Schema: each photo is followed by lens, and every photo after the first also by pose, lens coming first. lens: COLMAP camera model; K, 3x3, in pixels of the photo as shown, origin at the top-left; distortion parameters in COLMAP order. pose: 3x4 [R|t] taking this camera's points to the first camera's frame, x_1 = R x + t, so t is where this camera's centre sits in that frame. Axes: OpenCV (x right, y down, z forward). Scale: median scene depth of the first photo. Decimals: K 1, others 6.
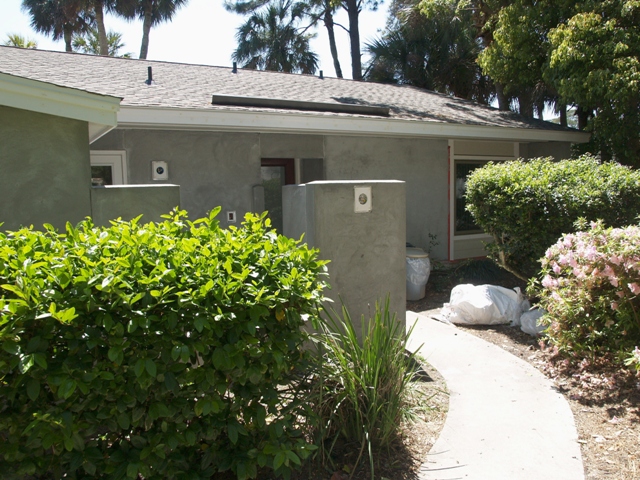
lens RADIAL K [[535.5, 0, 322.5], [0, 535.5, 245.8], [0, 0, 1]] dist [-0.095230, 0.120017]
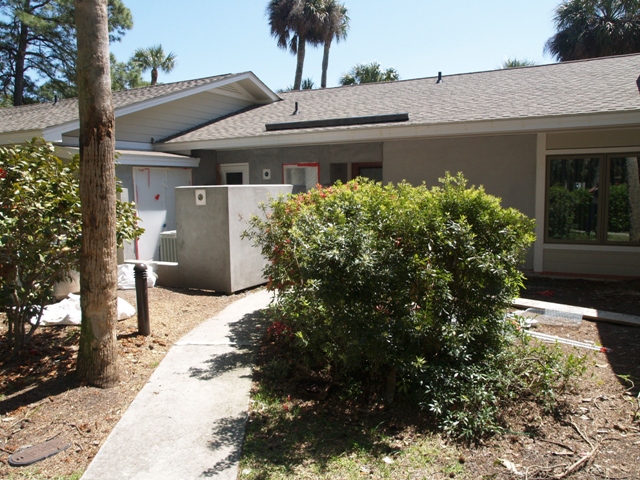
lens RADIAL K [[535.5, 0, 322.5], [0, 535.5, 245.8], [0, 0, 1]] dist [-0.095230, 0.120017]
pose [[0.482218, 0.111057, -0.868984, 1.204254], [-0.088412, 0.993037, 0.077850, -0.072898], [0.871579, 0.039288, 0.488679, 0.402927]]
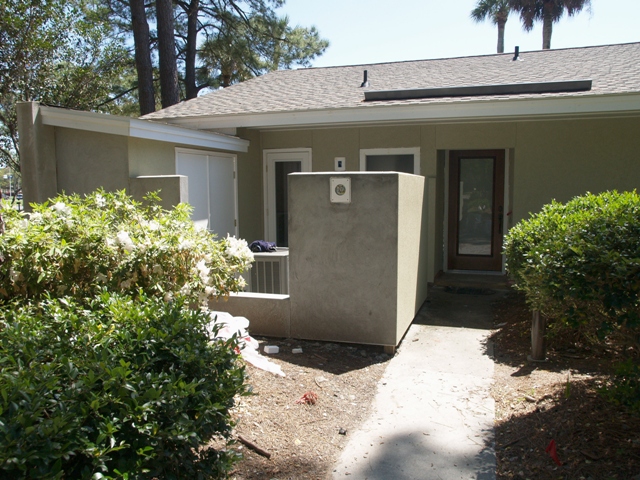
lens RADIAL K [[535.5, 0, 322.5], [0, 535.5, 245.8], [0, 0, 1]] dist [-0.095230, 0.120017]
pose [[0.621440, 0.100408, -0.777001, 0.609889], [-0.092079, 0.994241, 0.054837, -0.026725], [0.778032, 0.037468, 0.627106, 0.265099]]
